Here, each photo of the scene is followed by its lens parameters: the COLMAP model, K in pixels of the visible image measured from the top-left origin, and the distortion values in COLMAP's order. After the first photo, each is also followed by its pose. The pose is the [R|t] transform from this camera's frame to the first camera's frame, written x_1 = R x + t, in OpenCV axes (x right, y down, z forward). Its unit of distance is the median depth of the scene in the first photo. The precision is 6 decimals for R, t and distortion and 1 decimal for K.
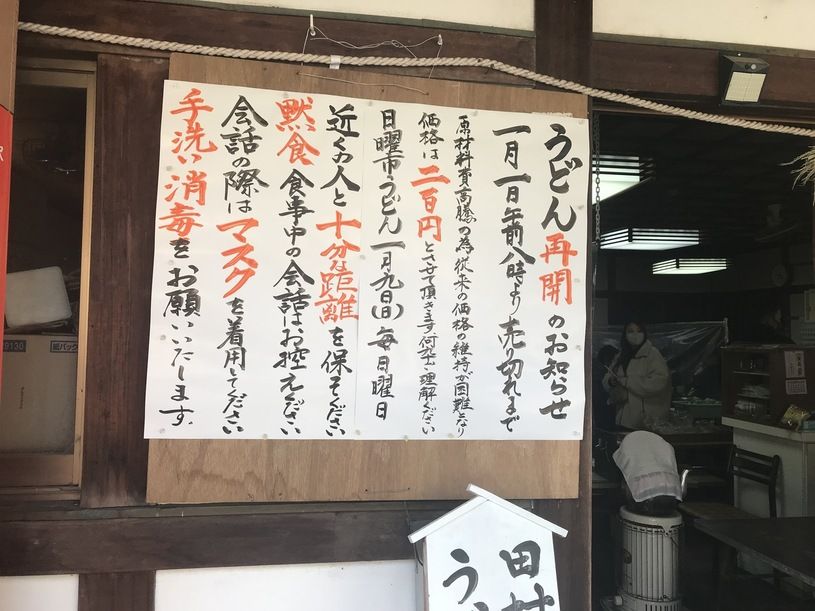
lens RADIAL K [[667.8, 0, 407.9], [0, 667.8, 304.3], [0, 0, 1]] dist [0.064723, -0.032745]
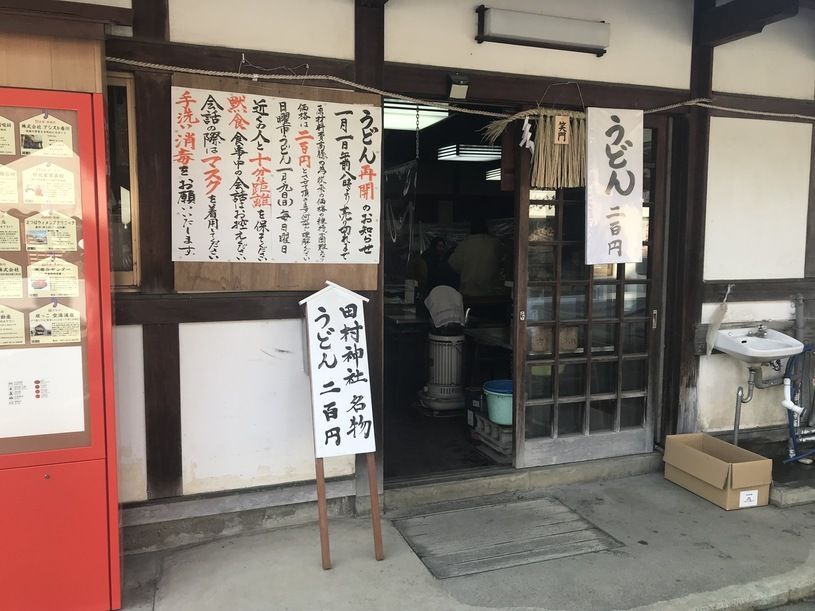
lens RADIAL K [[667.8, 0, 411.0], [0, 667.8, 305.1], [0, 0, 1]] dist [0.064723, -0.032745]
pose [[0.980471, -0.027947, 0.194669, -0.062921], [-0.000346, 0.989605, 0.143810, 0.027607], [-0.196665, -0.141069, 0.970269, -1.172641]]
